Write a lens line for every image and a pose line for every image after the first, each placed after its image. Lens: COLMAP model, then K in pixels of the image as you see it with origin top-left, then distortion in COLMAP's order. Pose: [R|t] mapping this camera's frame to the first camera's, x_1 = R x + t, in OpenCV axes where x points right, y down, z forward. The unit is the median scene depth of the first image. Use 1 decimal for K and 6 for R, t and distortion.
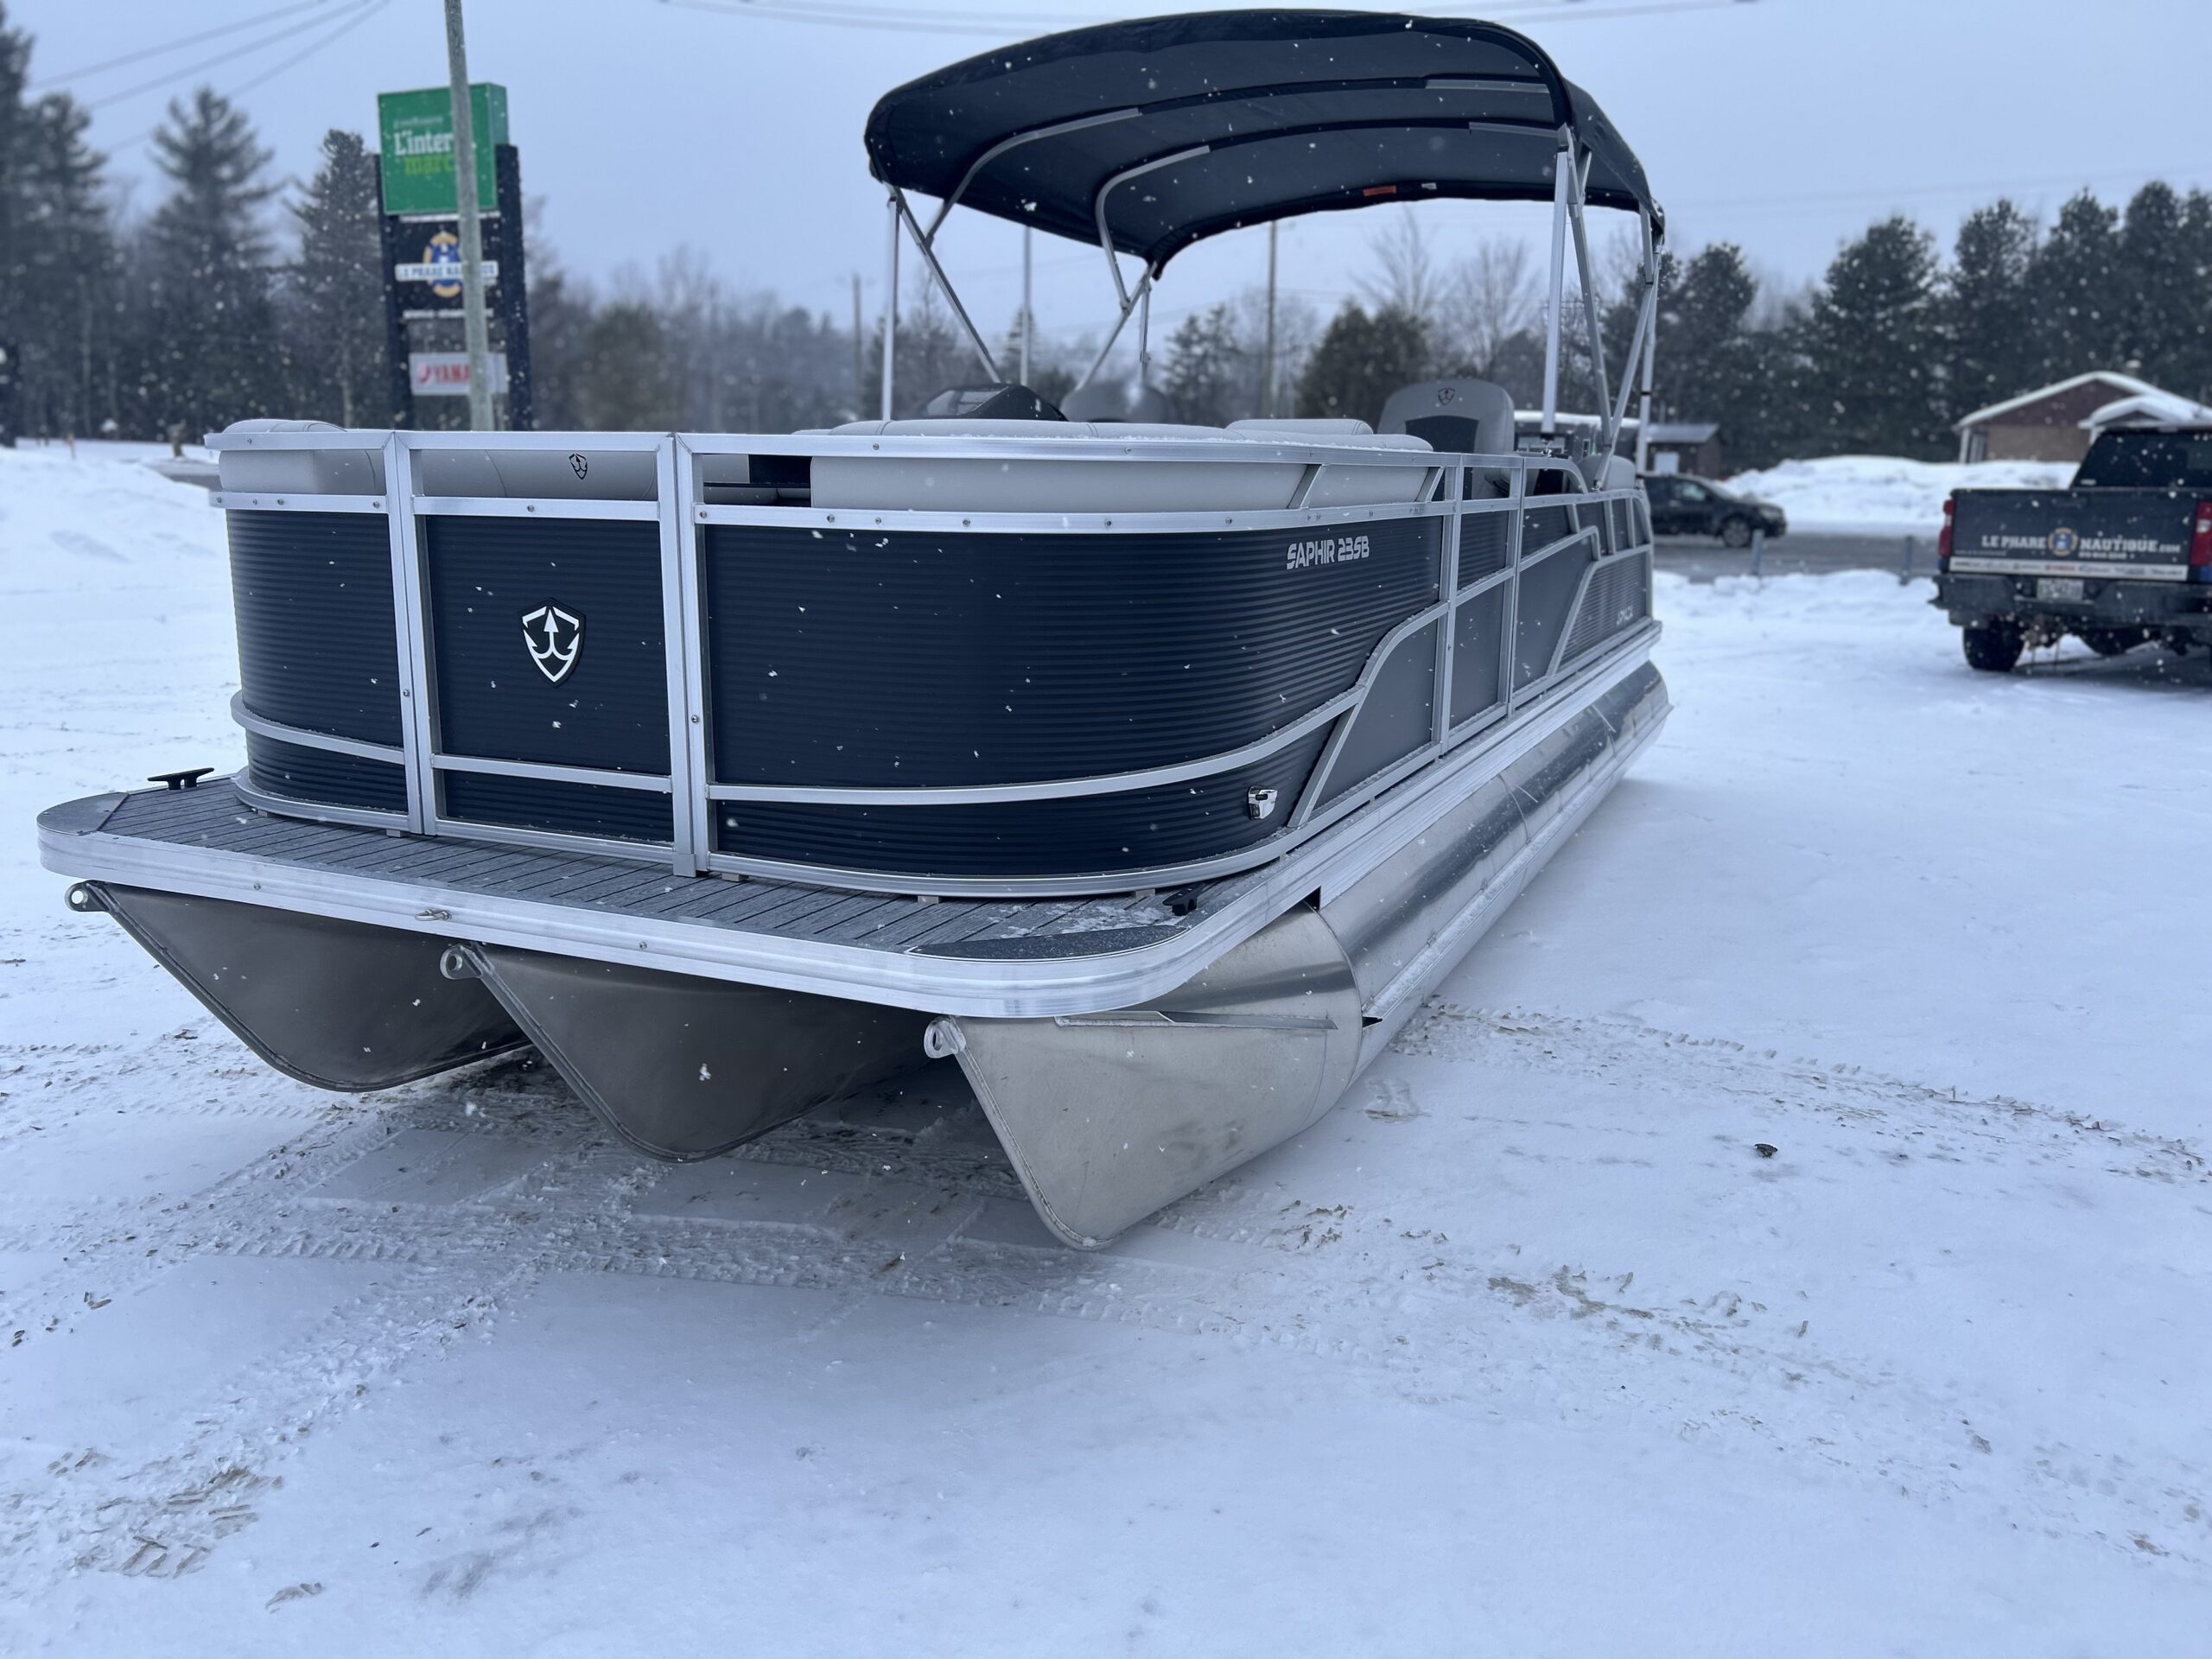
lens RADIAL K [[1654.7, 0, 1106.0], [0, 1654.7, 829.5], [0, 0, 1]] dist [0.045300, -0.043858]
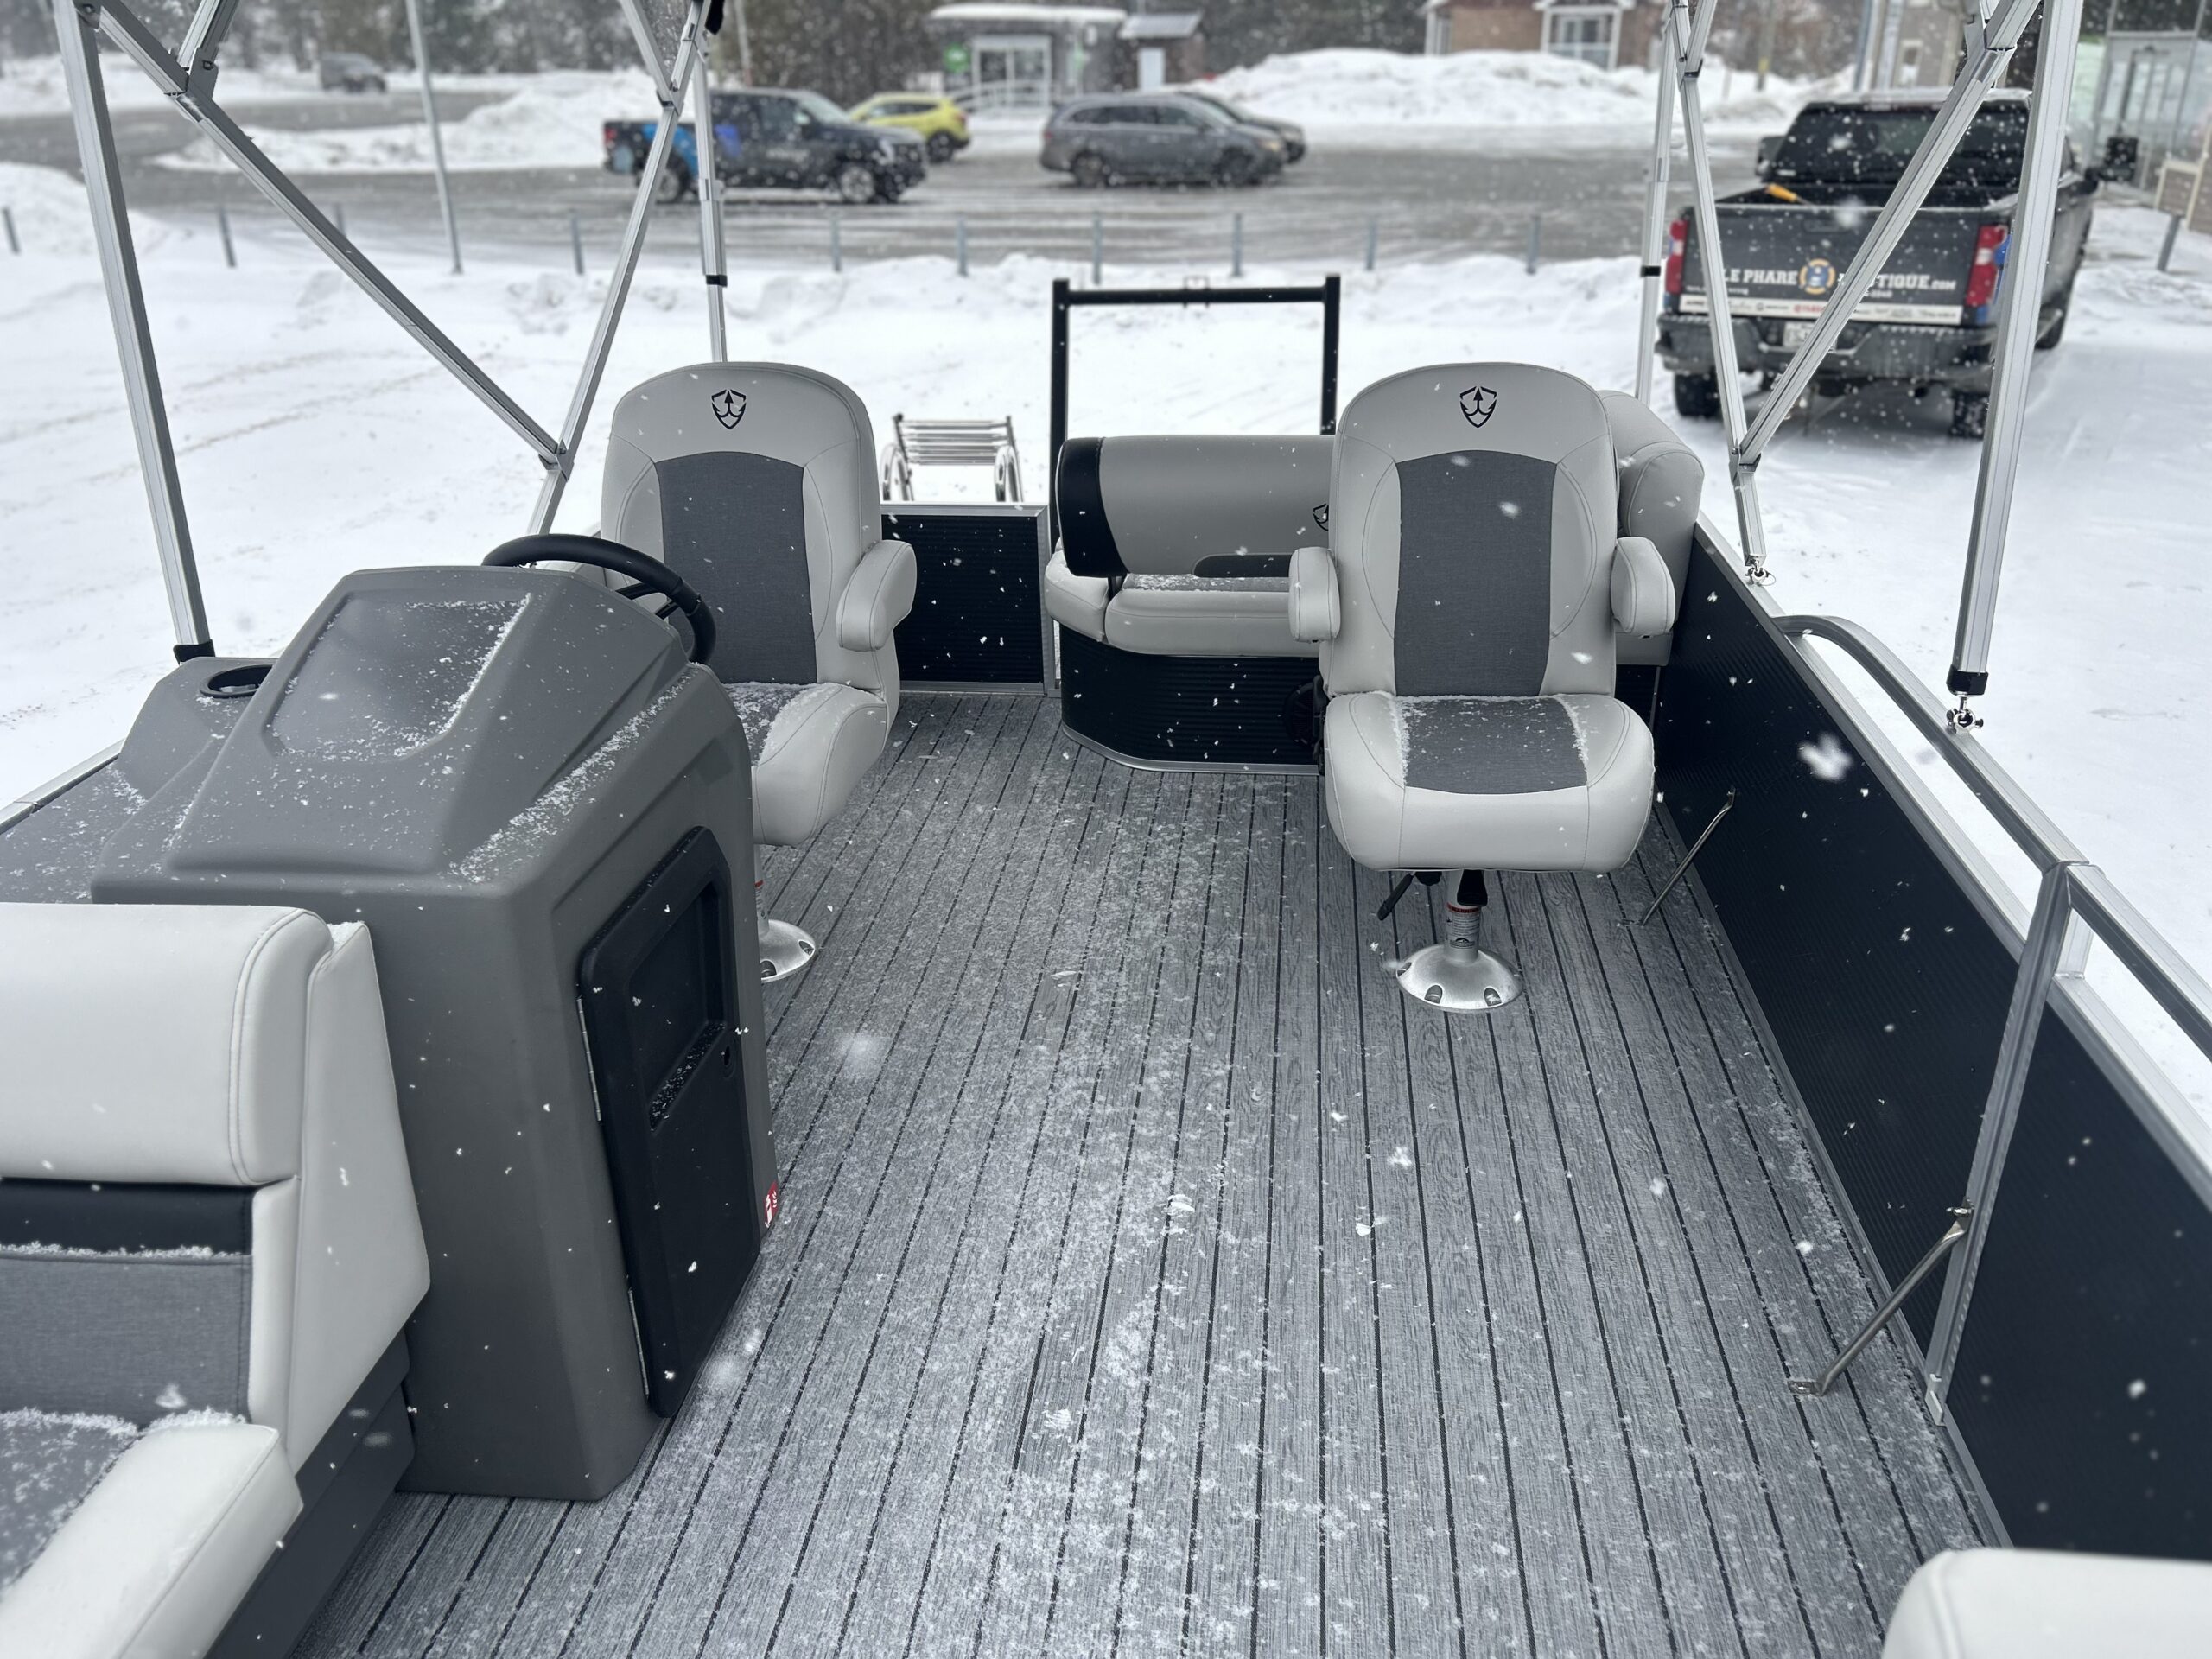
lens RADIAL K [[1654.7, 0, 1106.0], [0, 1654.7, 829.5], [0, 0, 1]] dist [0.045300, -0.043858]
pose [[0.951599, -0.151244, 0.267552, -0.042110], [0.088450, 0.968475, 0.232878, -0.230495], [-0.294339, -0.197942, 0.934978, 0.490656]]
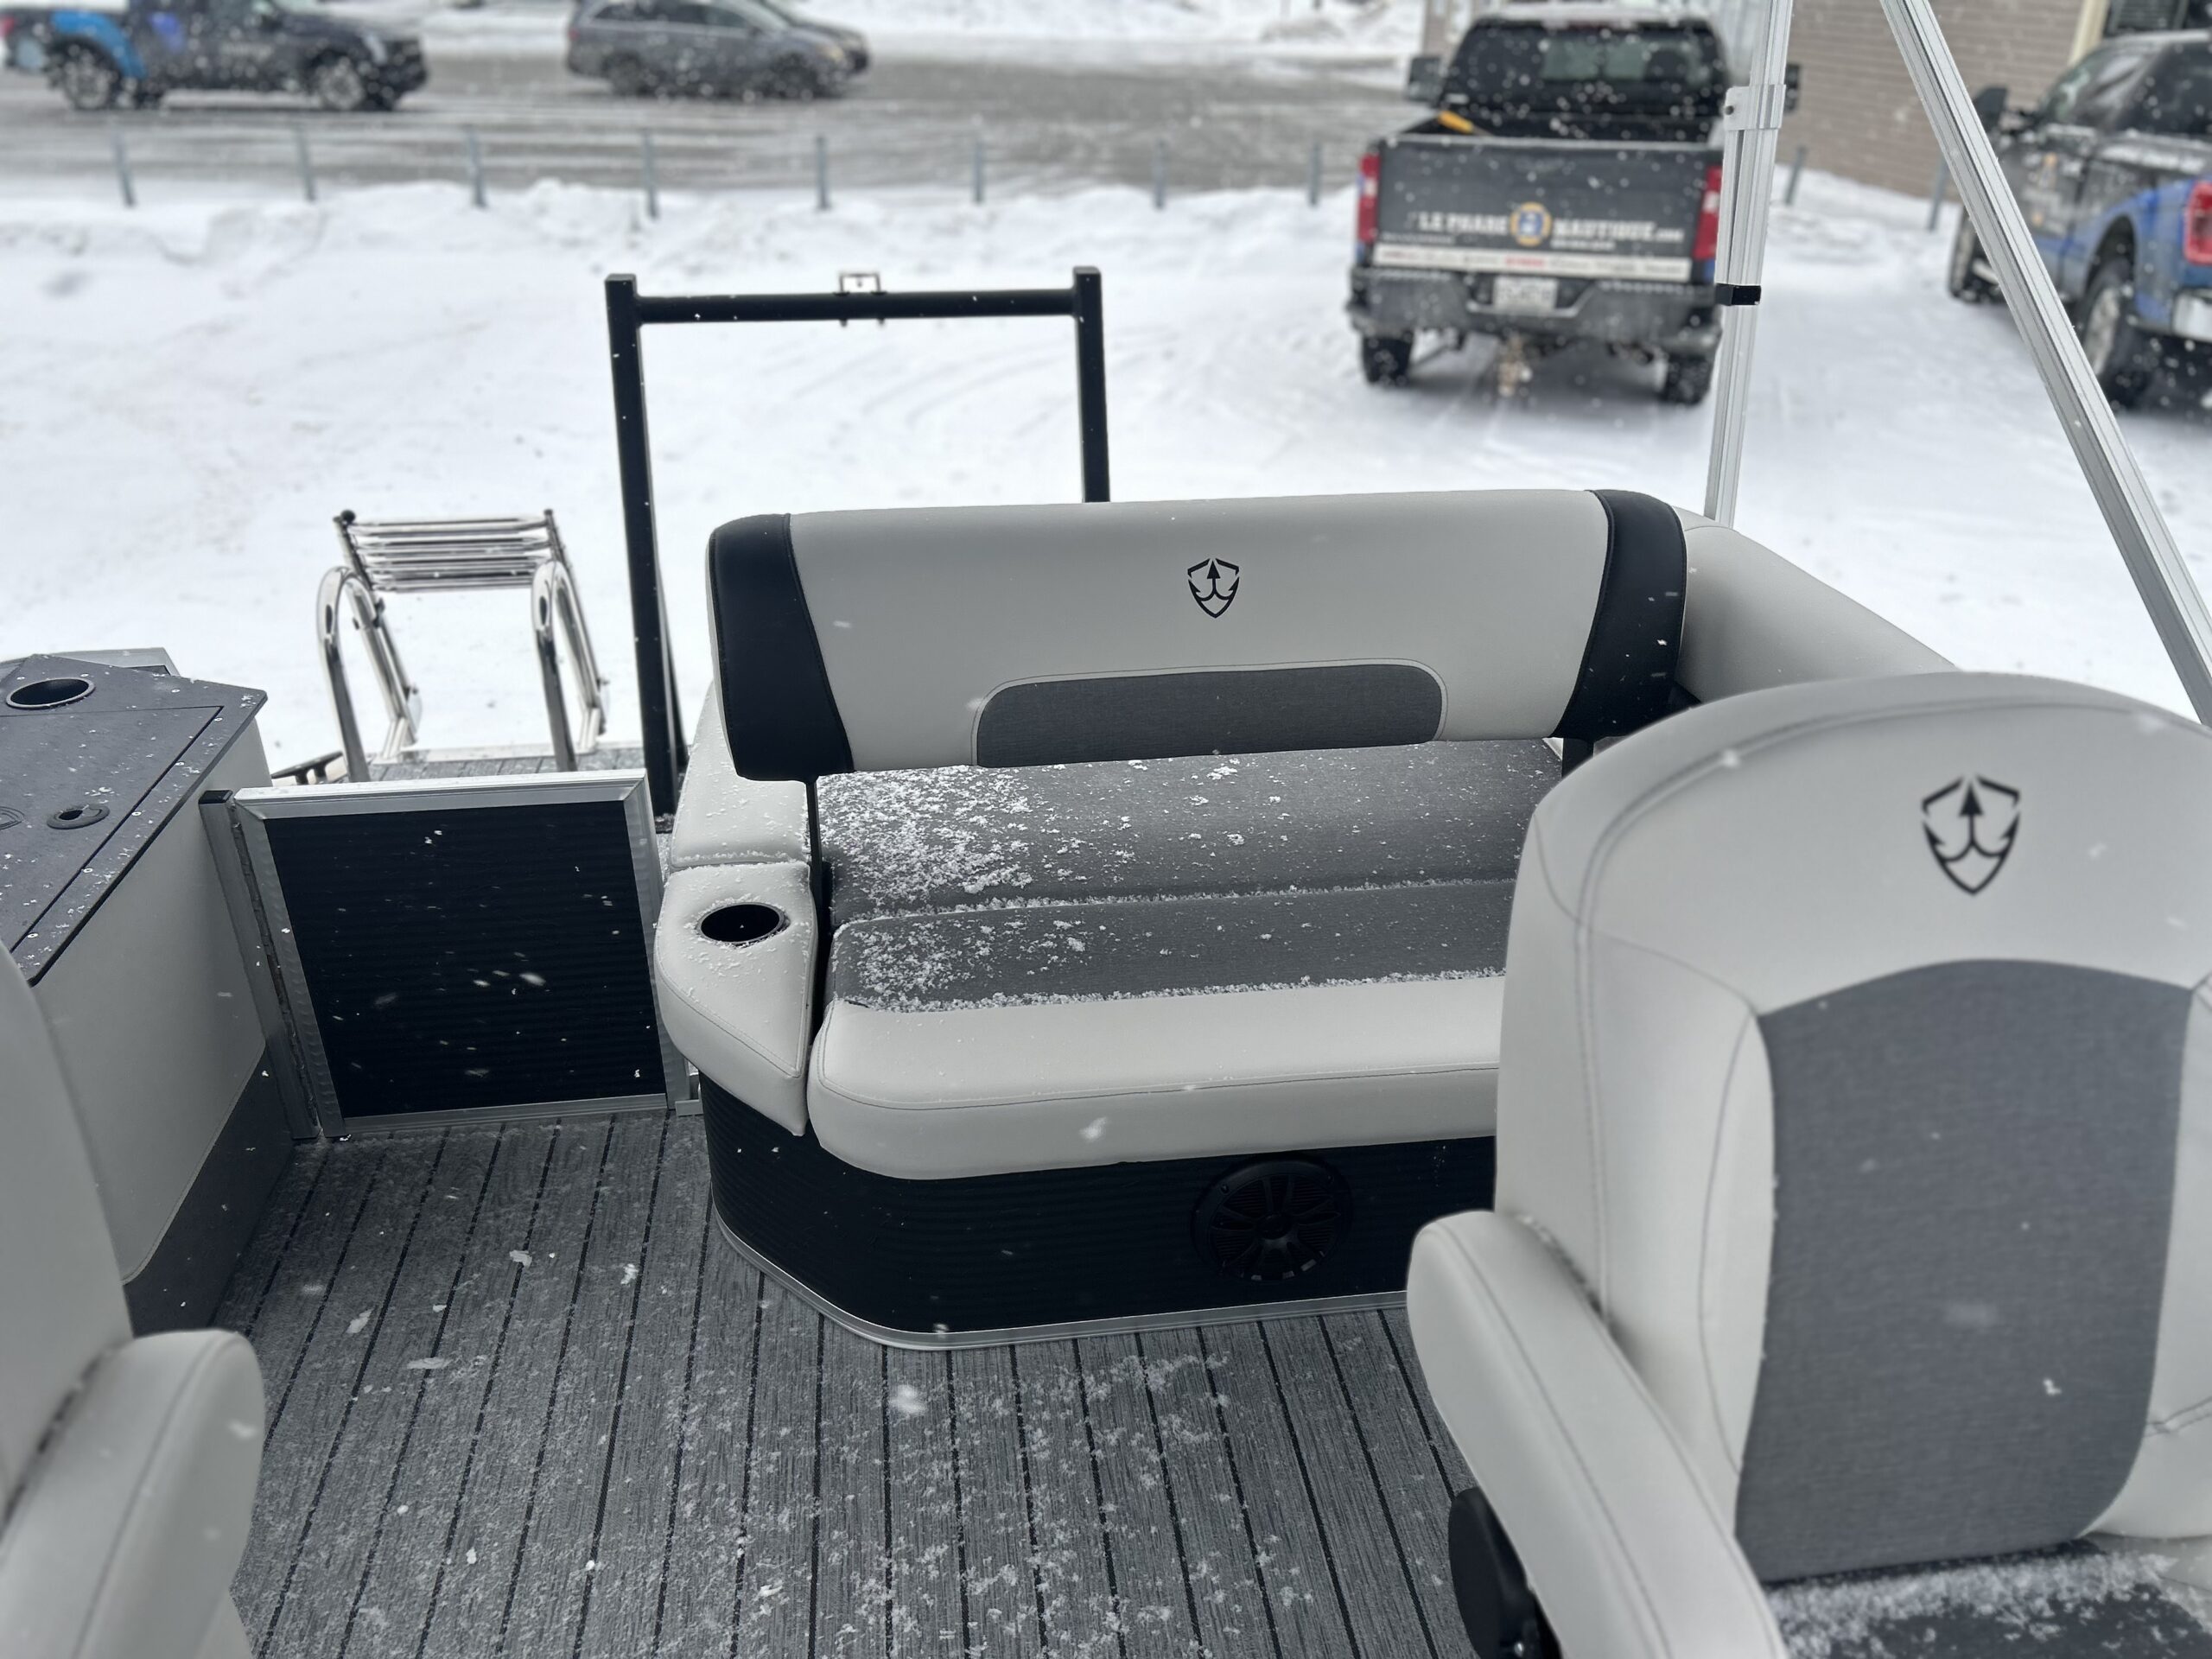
lens RADIAL K [[1654.7, 0, 1106.0], [0, 1654.7, 829.5], [0, 0, 1]] dist [0.045300, -0.043858]
pose [[0.847963, -0.243394, 0.470869, 0.049121], [0.106105, 0.948303, 0.299104, -0.280536], [-0.519326, -0.203667, 0.829952, 0.807791]]
